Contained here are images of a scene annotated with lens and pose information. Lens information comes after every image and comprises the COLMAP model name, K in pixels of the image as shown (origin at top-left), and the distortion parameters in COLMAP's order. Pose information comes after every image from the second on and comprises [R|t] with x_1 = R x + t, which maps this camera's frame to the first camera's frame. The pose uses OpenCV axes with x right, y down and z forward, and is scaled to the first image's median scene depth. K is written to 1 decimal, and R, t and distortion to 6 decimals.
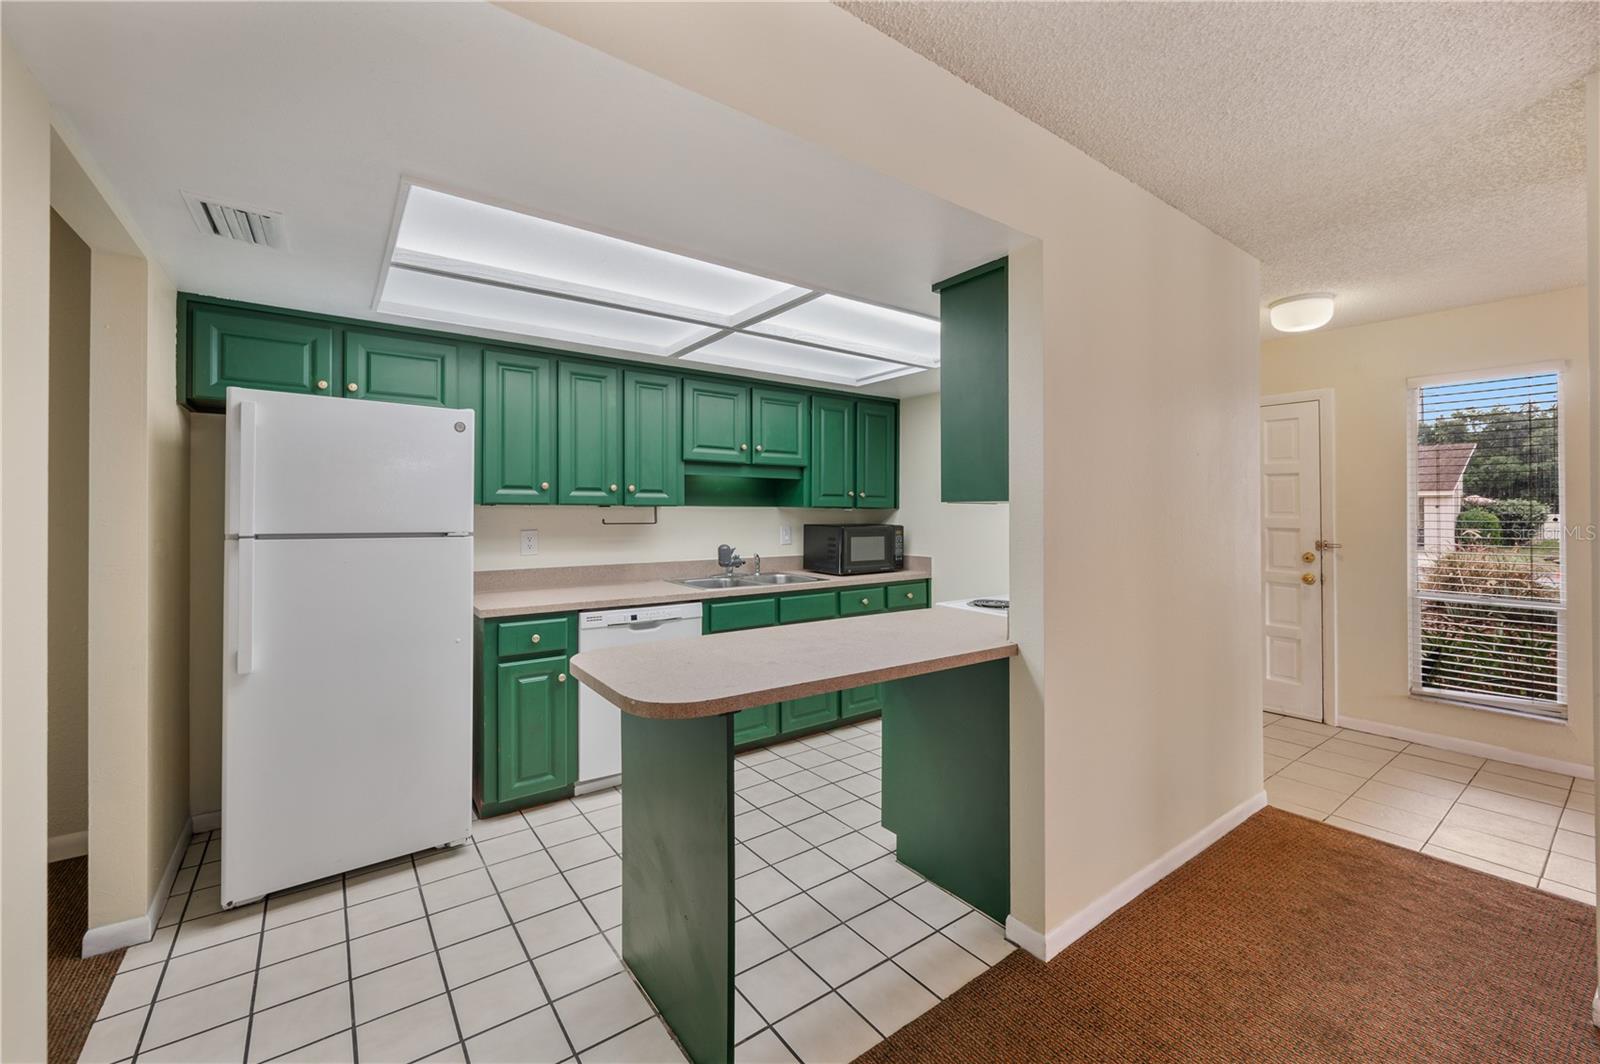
lens RADIAL K [[640.3, 0, 810.4], [0, 640.3, 510.5], [0, 0, 1]] dist [-0.001762, 0.000531]
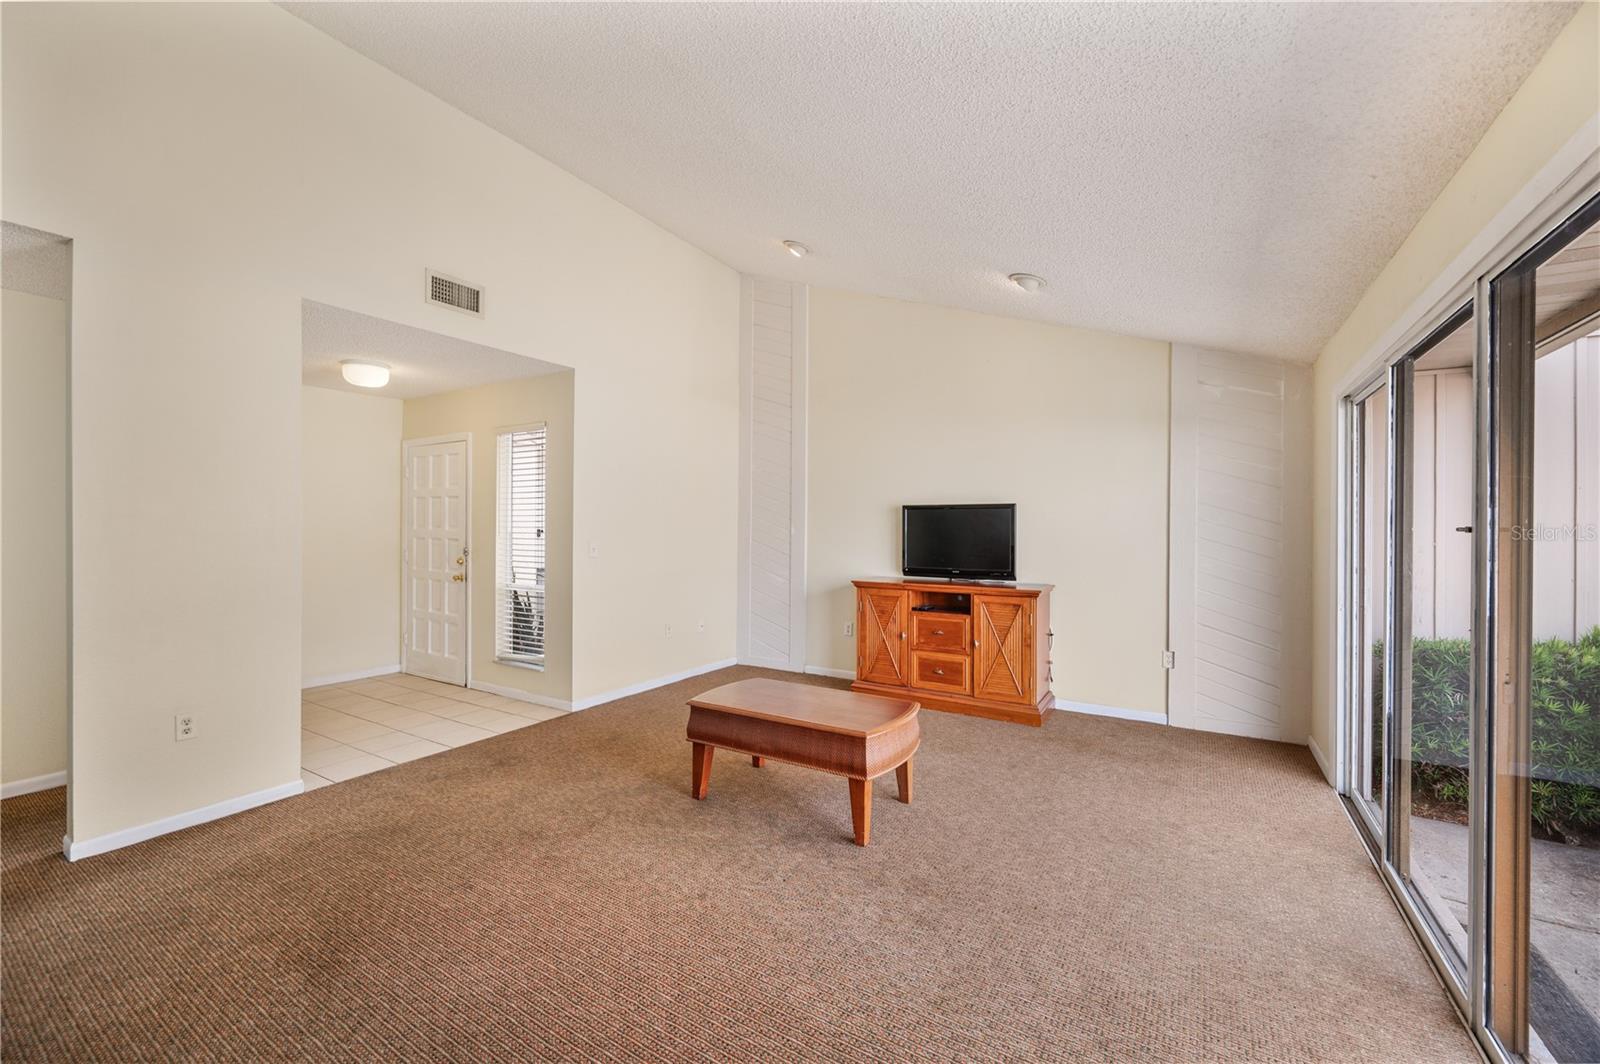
lens RADIAL K [[640.3, 0, 811.3], [0, 640.3, 519.3], [0, 0, 1]] dist [-0.001762, 0.000531]
pose [[0.933750, 0.003086, 0.357912, 1.090199], [-0.002537, 0.999995, -0.002004, -0.012315], [-0.357917, 0.000963, 0.933753, -0.532098]]
